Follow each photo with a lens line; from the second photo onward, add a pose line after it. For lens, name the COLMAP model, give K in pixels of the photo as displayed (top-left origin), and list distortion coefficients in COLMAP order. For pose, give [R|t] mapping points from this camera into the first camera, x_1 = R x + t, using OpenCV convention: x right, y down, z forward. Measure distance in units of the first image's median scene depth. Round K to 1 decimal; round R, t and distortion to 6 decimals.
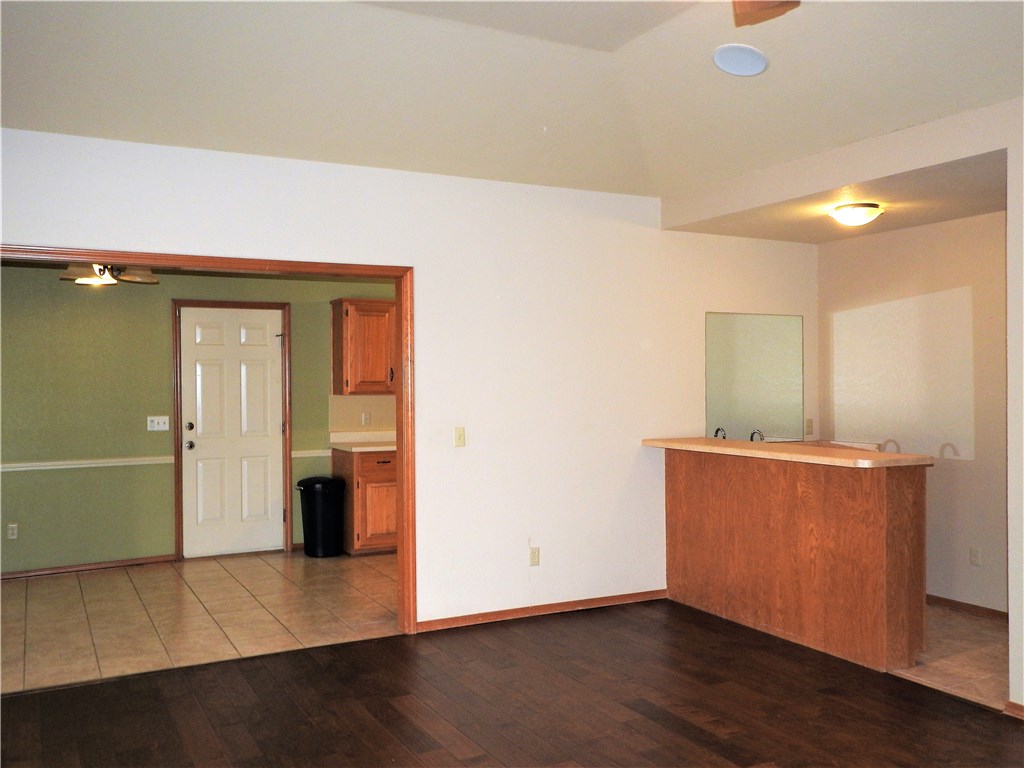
lens RADIAL K [[909.6, 0, 512.0], [0, 909.6, 384.0], [0, 0, 1]] dist [-0.004865, -0.004747]
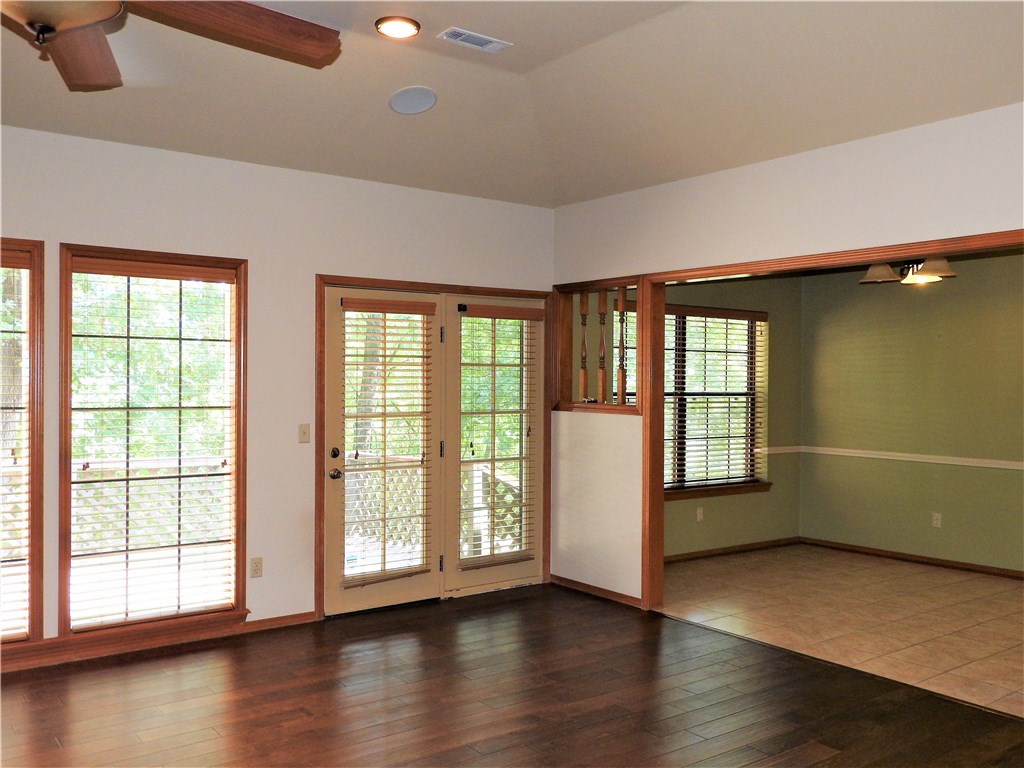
lens RADIAL K [[914.8, 0, 512.0], [0, 914.8, 384.0], [0, 0, 1]] dist [-0.000026, 0.004136]
pose [[0.156766, 0.017307, -0.987484, 0.560465], [-0.011813, 0.999808, 0.015648, -0.009656], [0.987565, 0.009212, 0.156940, 0.459593]]
